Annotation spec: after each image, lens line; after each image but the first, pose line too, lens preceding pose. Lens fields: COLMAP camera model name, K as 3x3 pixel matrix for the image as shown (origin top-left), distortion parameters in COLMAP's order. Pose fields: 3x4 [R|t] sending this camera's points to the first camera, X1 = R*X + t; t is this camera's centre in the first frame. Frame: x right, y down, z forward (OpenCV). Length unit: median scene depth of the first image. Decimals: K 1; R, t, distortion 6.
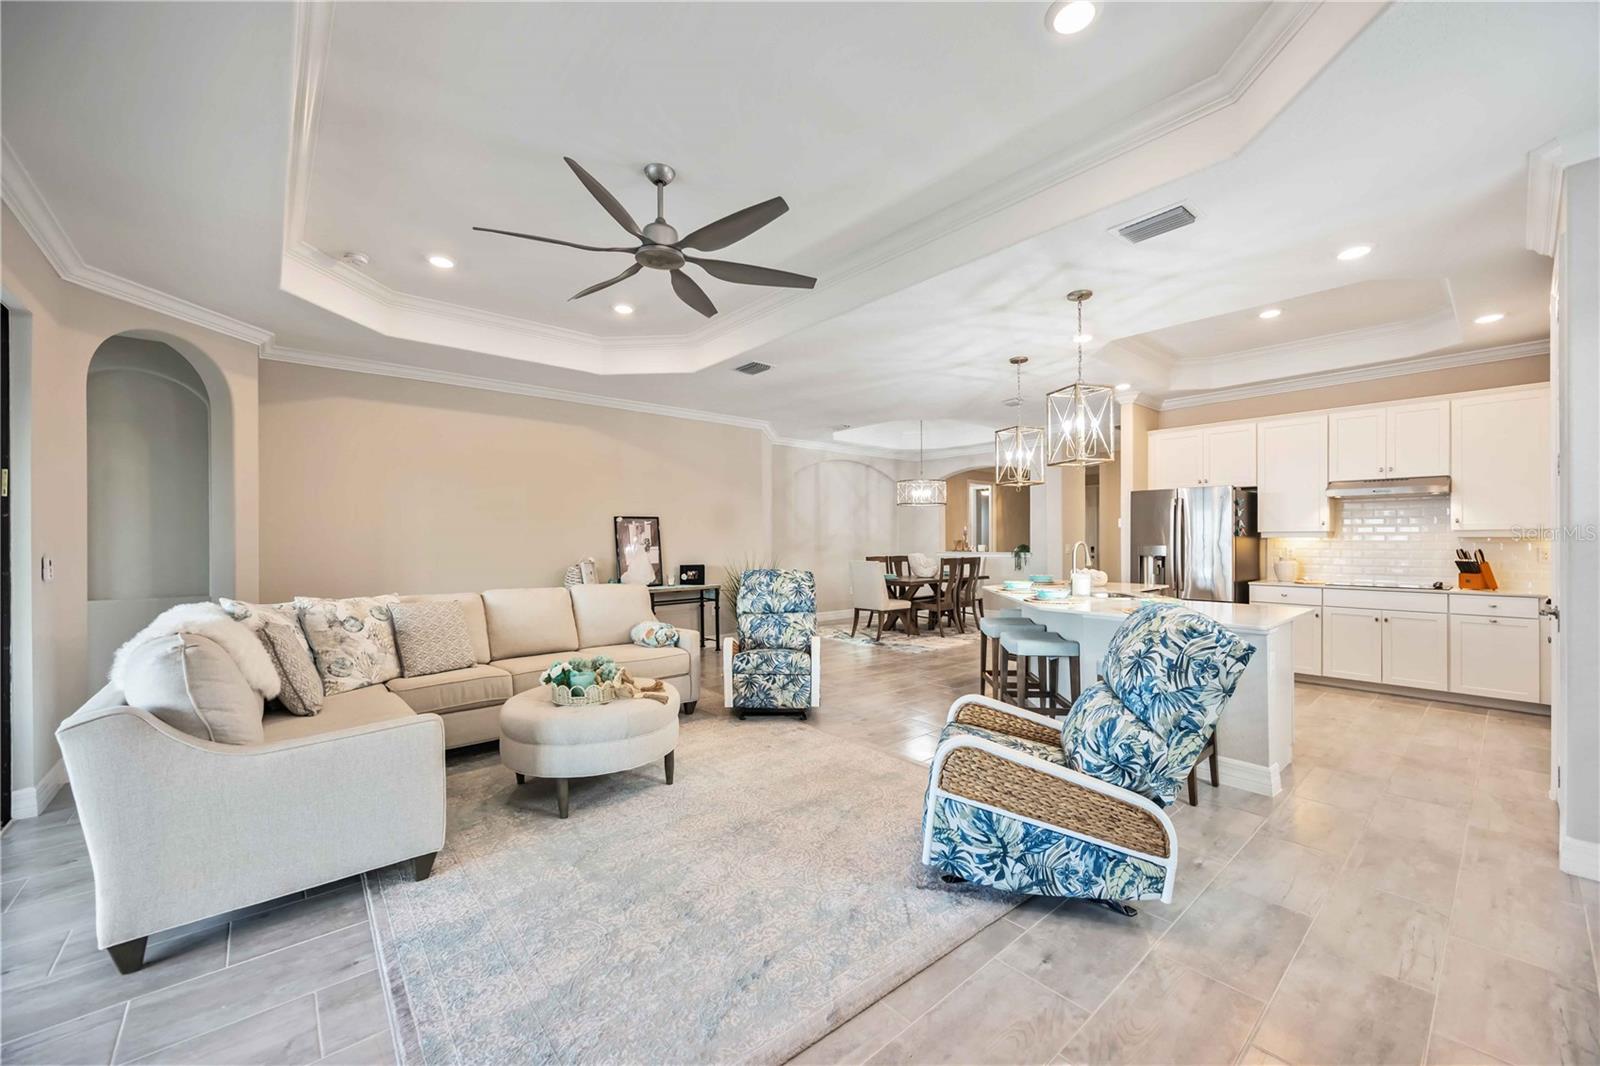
lens RADIAL K [[614.5, 0, 799.6], [0, 614.5, 538.8], [0, 0, 1]] dist [-0.001236, 0.000752]
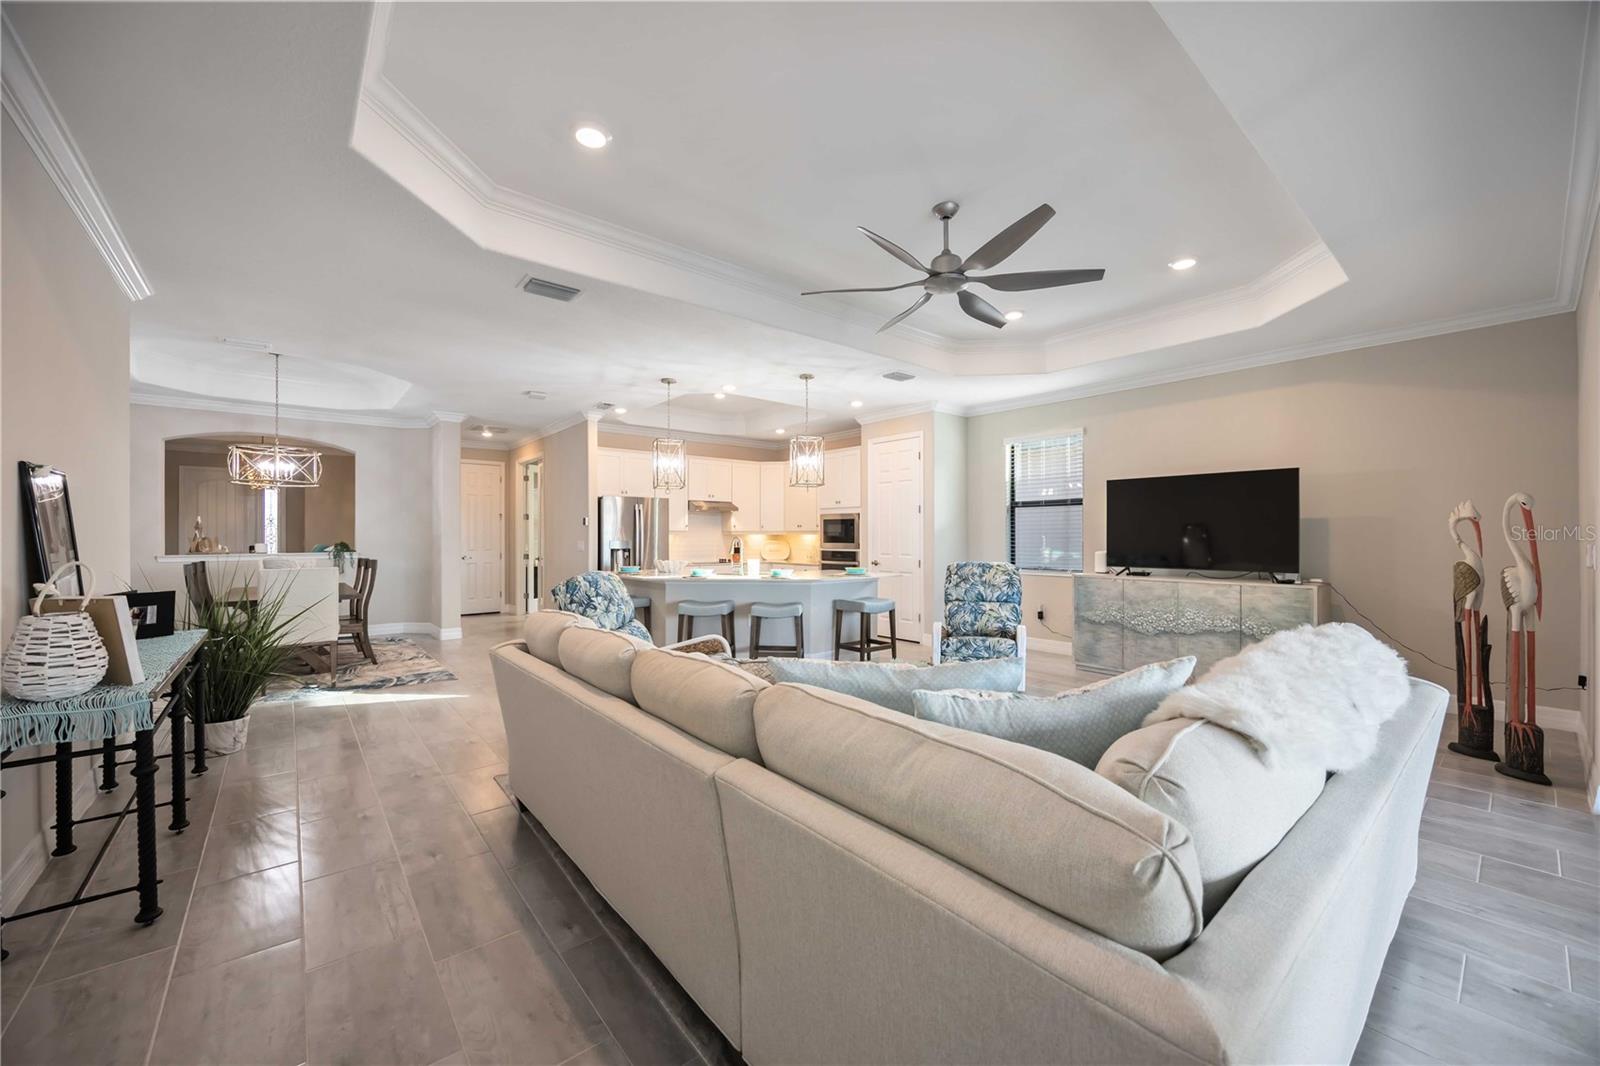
lens RADIAL K [[614.5, 0, 792.3], [0, 614.5, 528.5], [0, 0, 1]] dist [-0.001236, 0.000752]
pose [[0.020292, 0.013251, 0.999706, -0.739098], [0.000303, 0.999912, -0.013260, 0.002911], [-0.999794, 0.000572, 0.020286, 0.690849]]
